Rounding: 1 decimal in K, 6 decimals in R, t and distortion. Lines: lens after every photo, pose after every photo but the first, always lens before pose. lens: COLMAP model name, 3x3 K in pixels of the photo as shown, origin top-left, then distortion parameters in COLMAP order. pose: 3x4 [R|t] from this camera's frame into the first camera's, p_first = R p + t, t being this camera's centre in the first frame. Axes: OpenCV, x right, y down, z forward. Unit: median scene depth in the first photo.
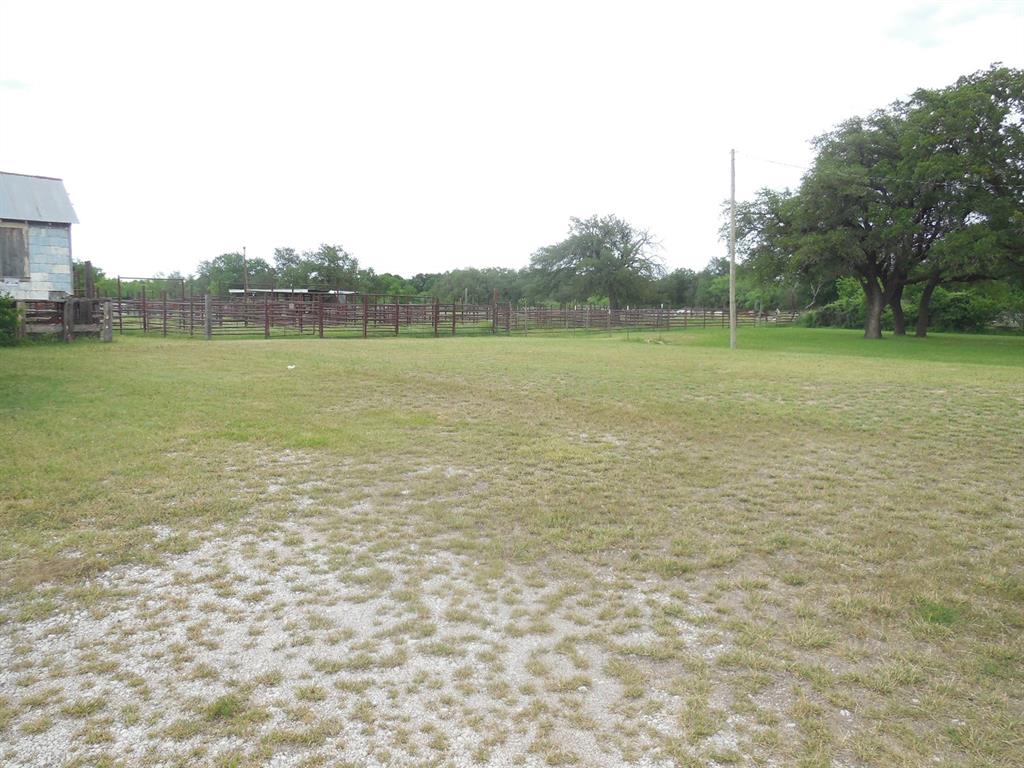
lens RADIAL K [[763.0, 0, 515.2], [0, 763.0, 378.3], [0, 0, 1]] dist [-0.038058, 0.016412]
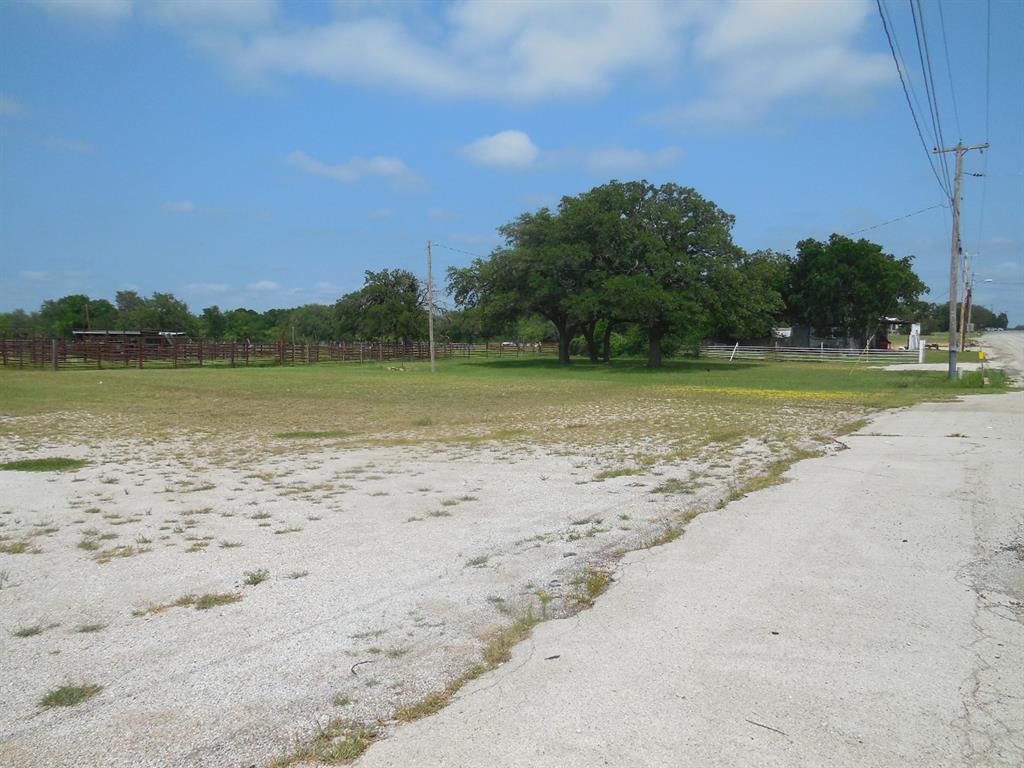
lens RADIAL K [[763.0, 0, 513.0], [0, 763.0, 373.5], [0, 0, 1]] dist [-0.038058, 0.016412]
pose [[0.986179, -0.015826, 0.164924, 0.104135], [0.023650, 0.998680, -0.045586, 0.019194], [-0.163985, 0.048856, 0.985252, -0.266141]]
